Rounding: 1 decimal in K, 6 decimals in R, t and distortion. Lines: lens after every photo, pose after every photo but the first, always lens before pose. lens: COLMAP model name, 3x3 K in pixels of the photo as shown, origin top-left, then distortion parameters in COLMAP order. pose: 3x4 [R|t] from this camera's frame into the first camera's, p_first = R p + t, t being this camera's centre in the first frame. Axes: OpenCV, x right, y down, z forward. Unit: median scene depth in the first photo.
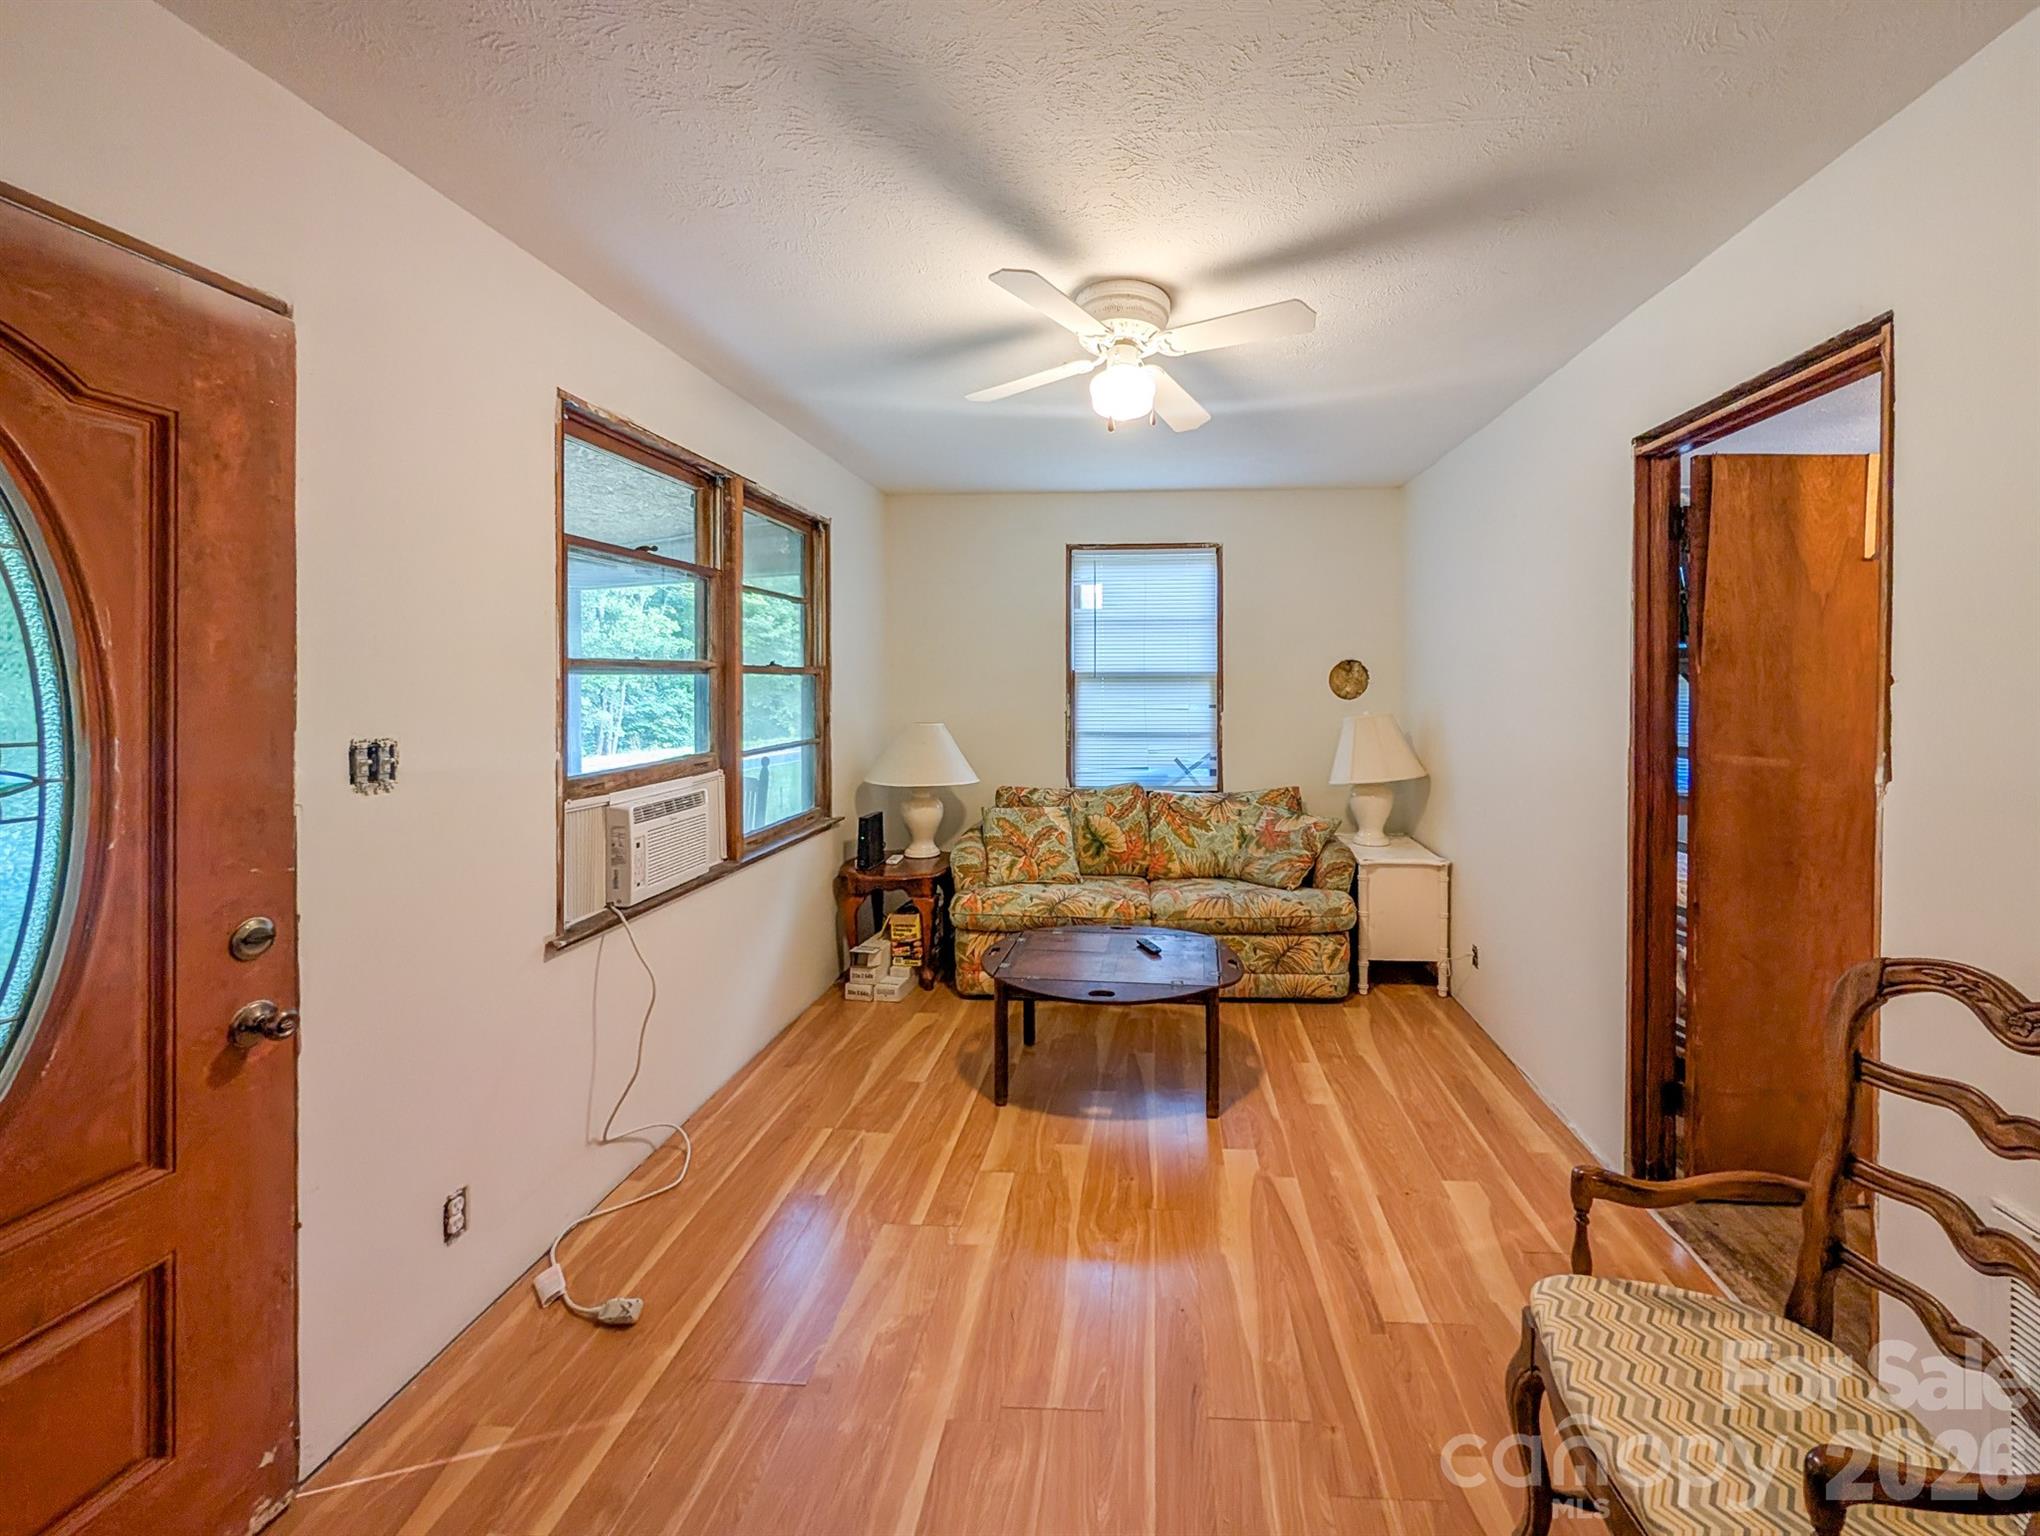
lens RADIAL K [[788.7, 0, 1115.5], [0, 788.7, 695.6], [0, 0, 1]] dist [0.000618, 0.000322]
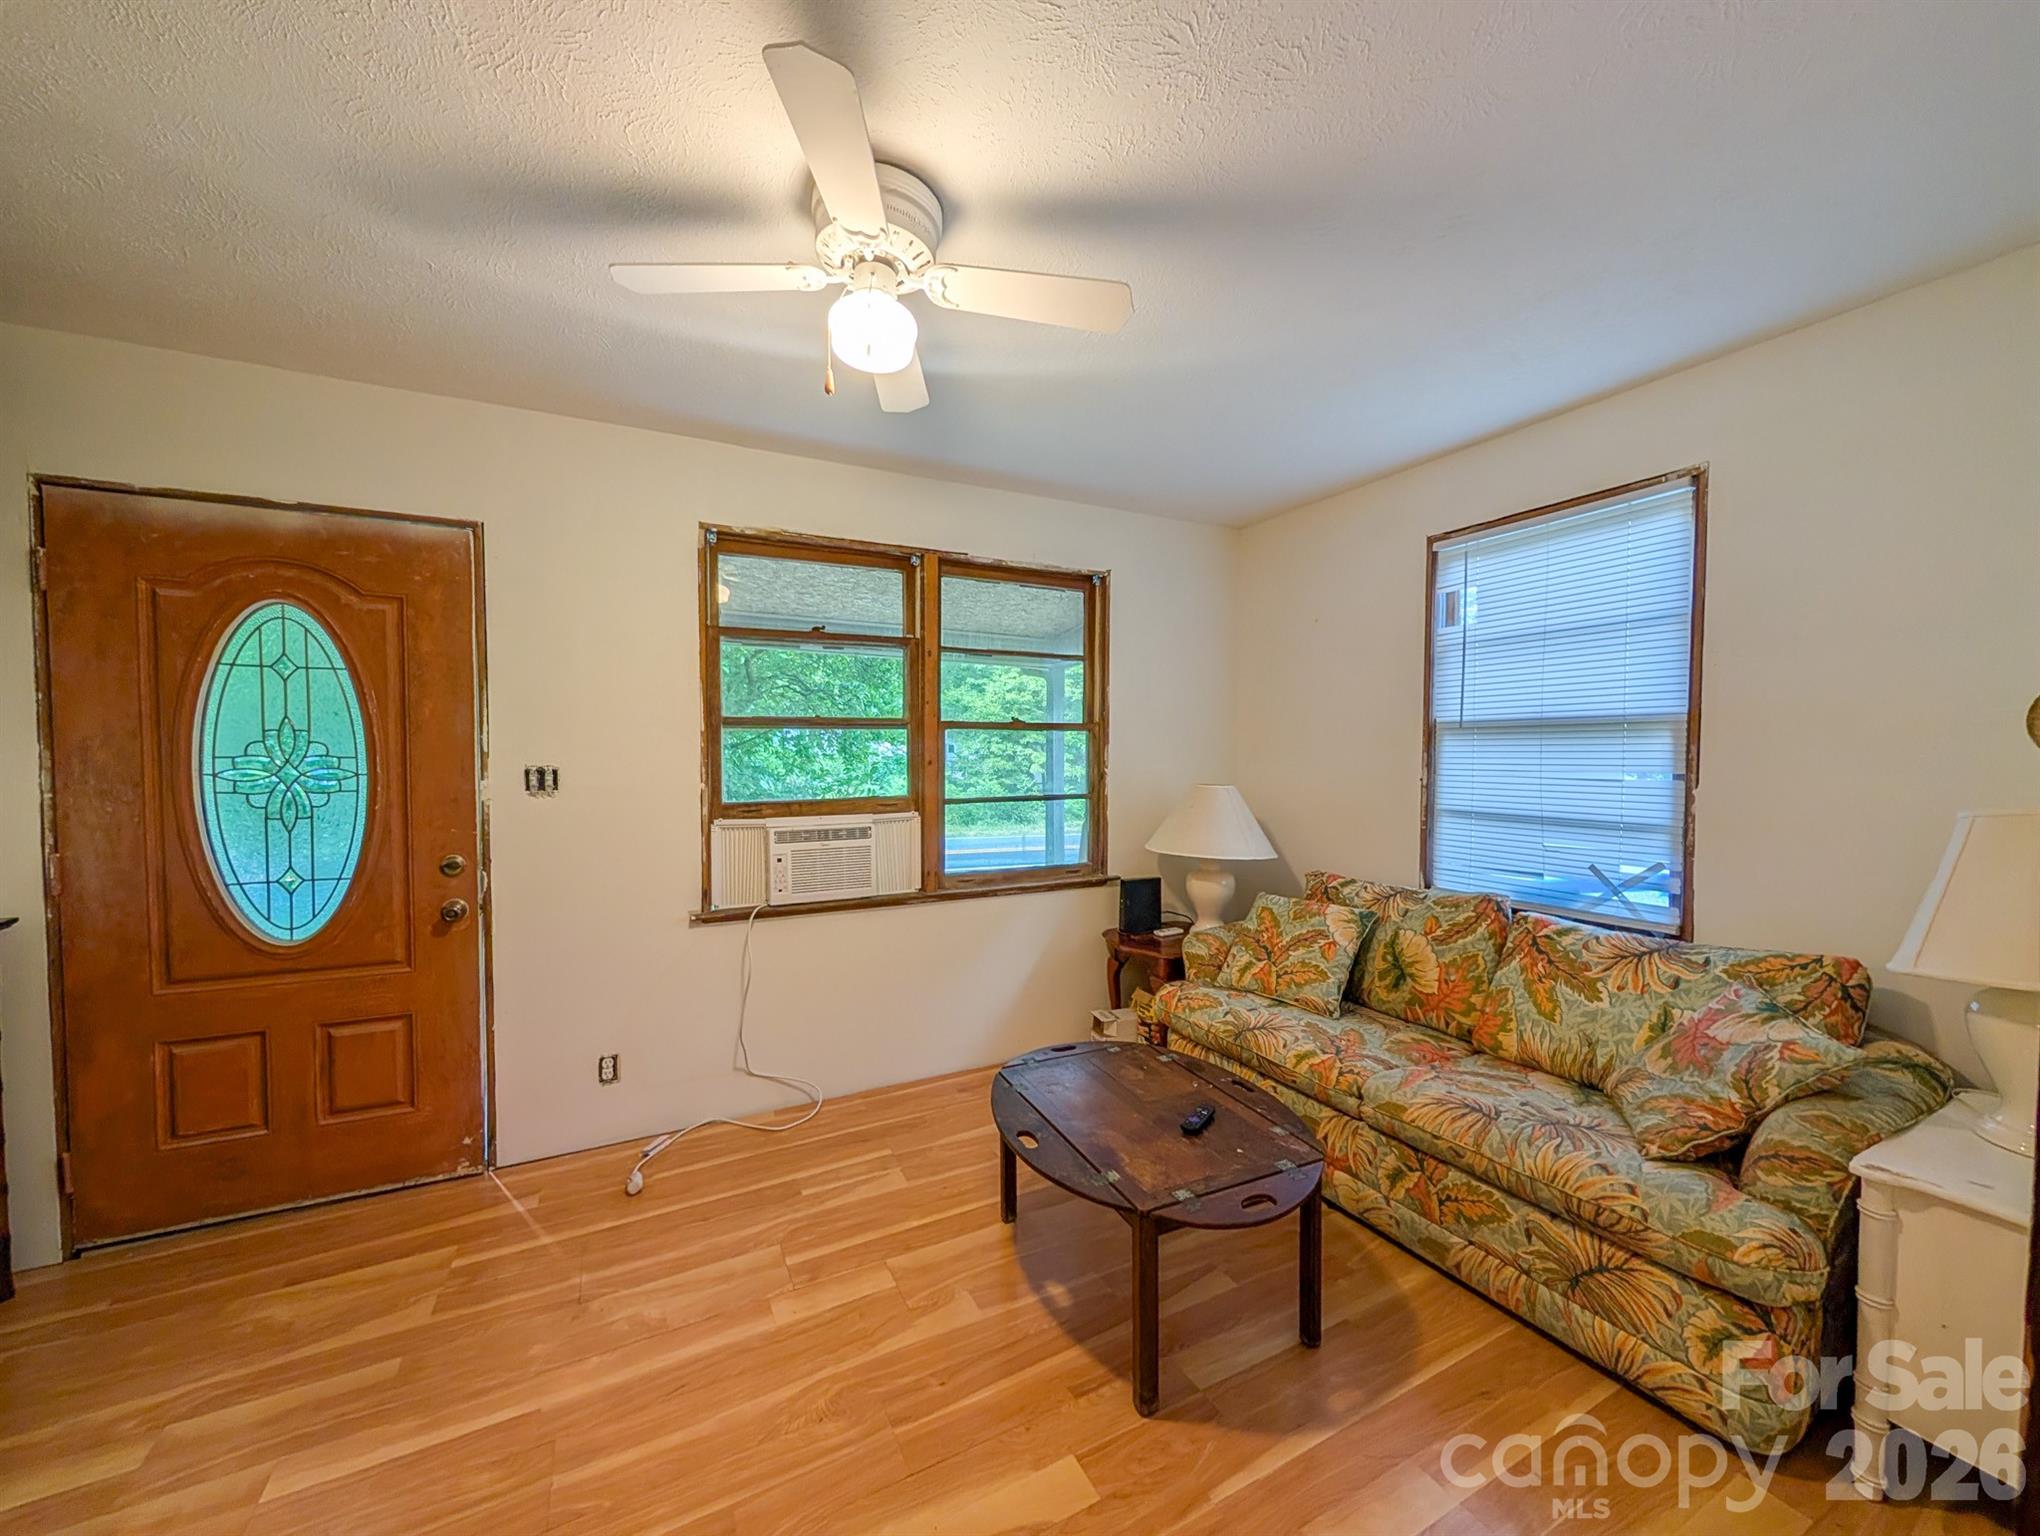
lens RADIAL K [[788.7, 0, 1028.2], [0, 788.7, 767.8], [0, 0, 1]] dist [0.000618, 0.000322]
pose [[0.514460, 0.026713, -0.857098, 0.426278], [-0.016136, 0.999639, 0.021471, 0.003389], [0.857363, 0.002784, 0.514705, 0.414455]]
